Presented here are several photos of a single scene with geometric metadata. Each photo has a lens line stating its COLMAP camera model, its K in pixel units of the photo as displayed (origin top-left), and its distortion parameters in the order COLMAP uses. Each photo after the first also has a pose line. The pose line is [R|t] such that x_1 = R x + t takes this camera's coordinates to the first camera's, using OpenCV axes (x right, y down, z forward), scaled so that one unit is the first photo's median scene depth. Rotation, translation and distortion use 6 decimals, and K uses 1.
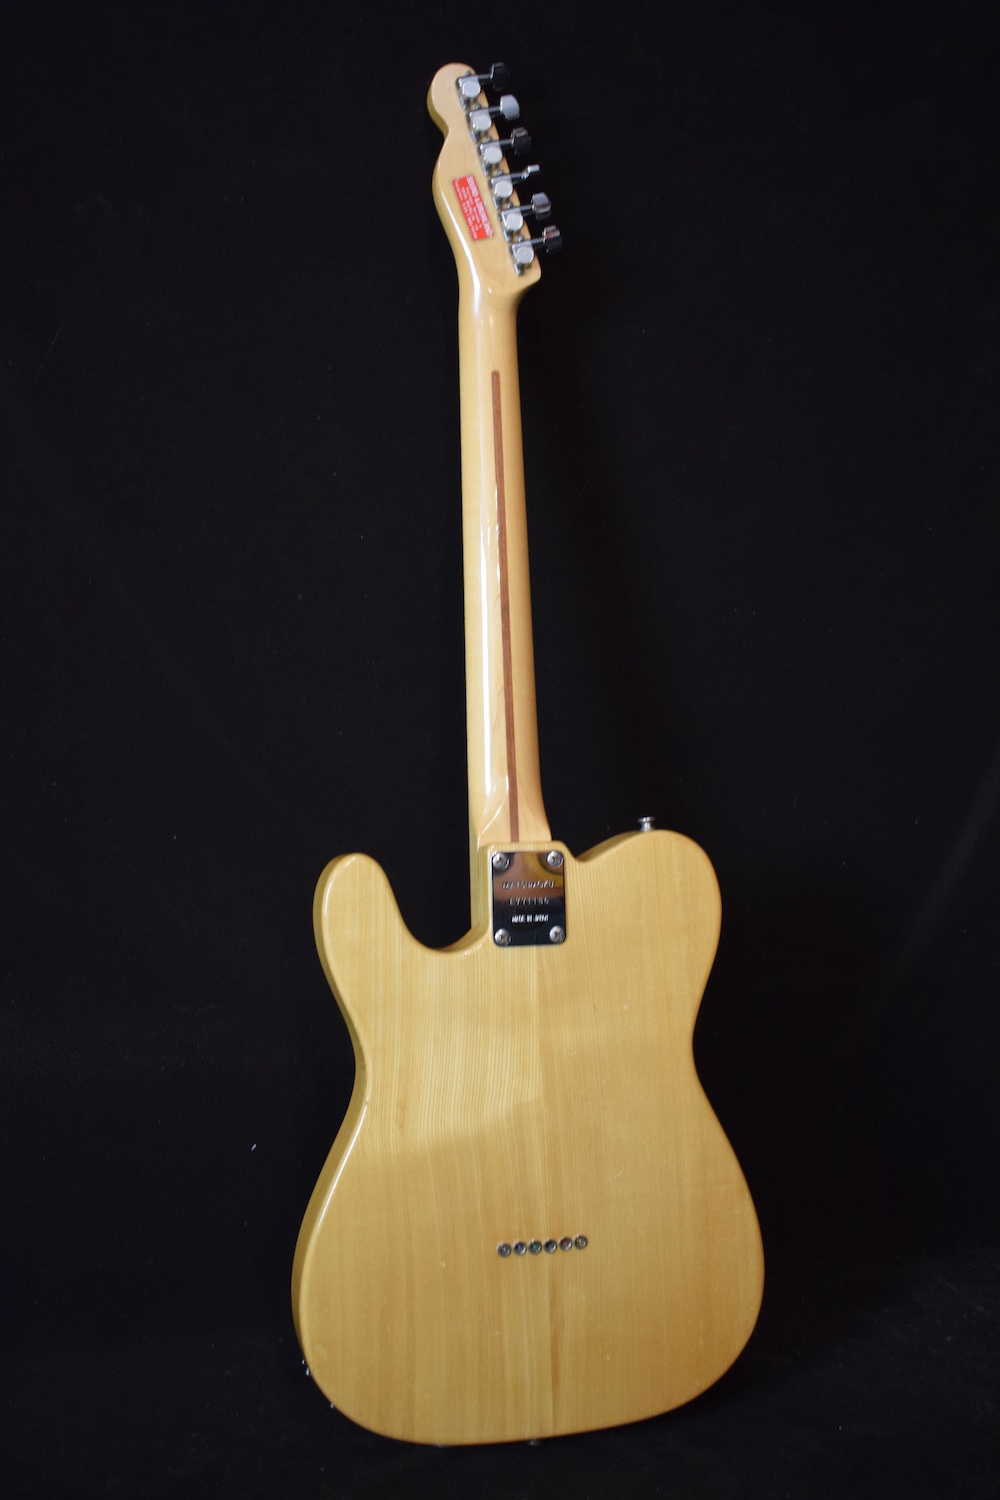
lens RADIAL K [[1495.6, 0, 500.0], [0, 1495.6, 750.0], [0, 0, 1]] dist [-0.014677, -0.021996]
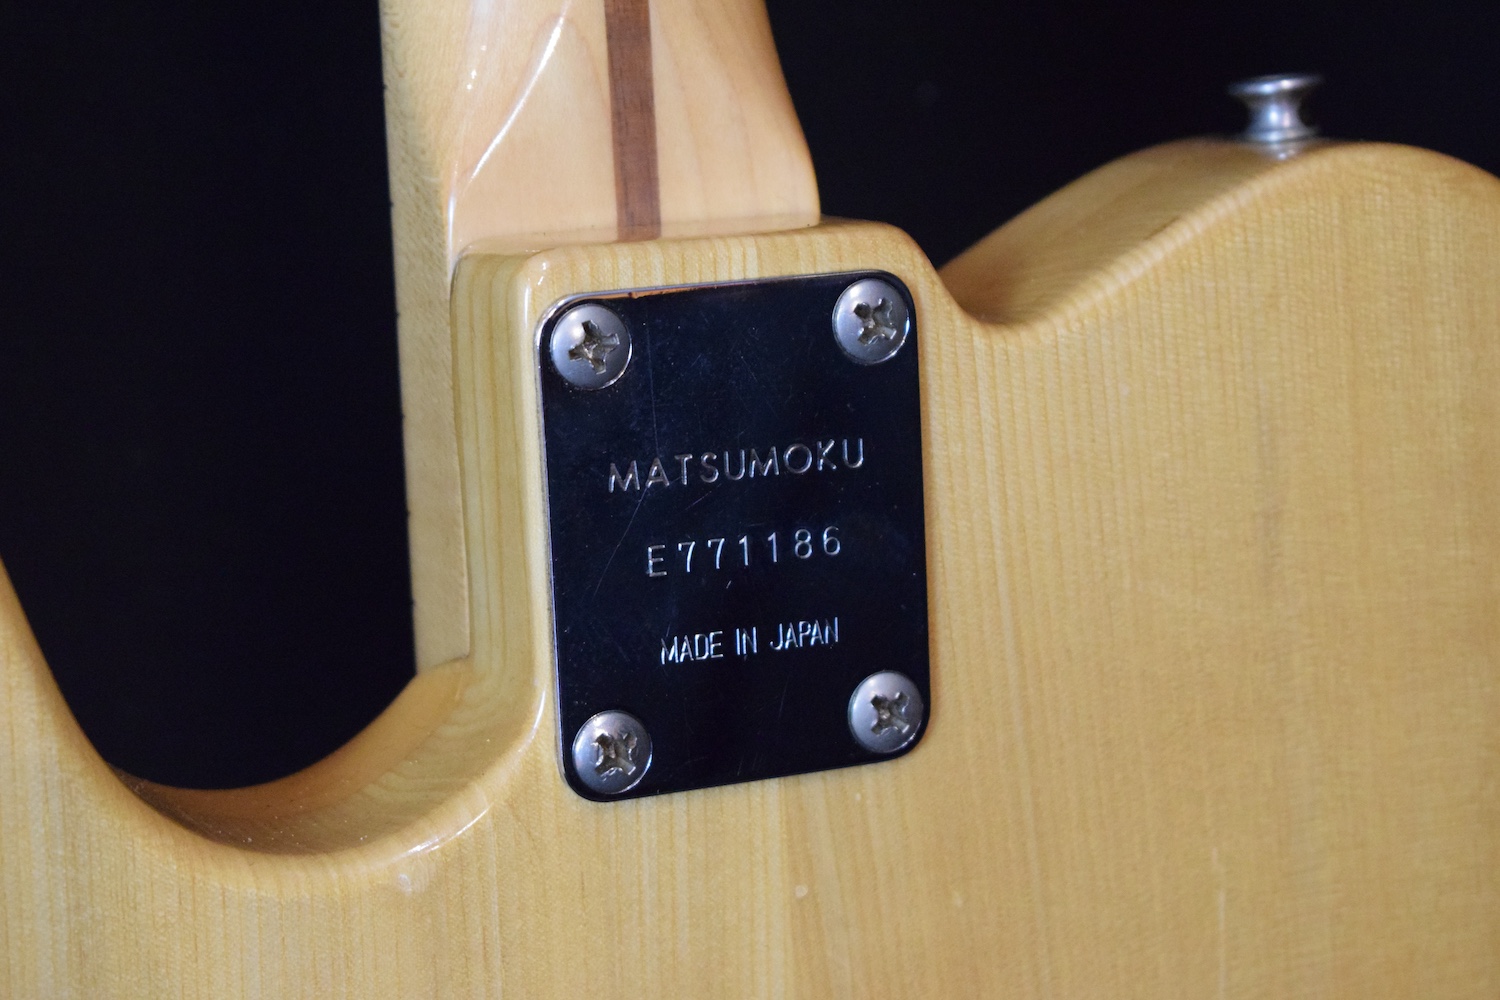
lens RADIAL K [[3102.0, 0, 750.0], [0, 3102.0, 500.0], [0, 0, 1]] dist [0.068158, 0.127116]
pose [[0.990242, -0.039484, 0.133648, -0.030140], [0.008555, 0.974438, 0.224495, 0.006123], [-0.139096, -0.221161, 0.965267, 0.588964]]
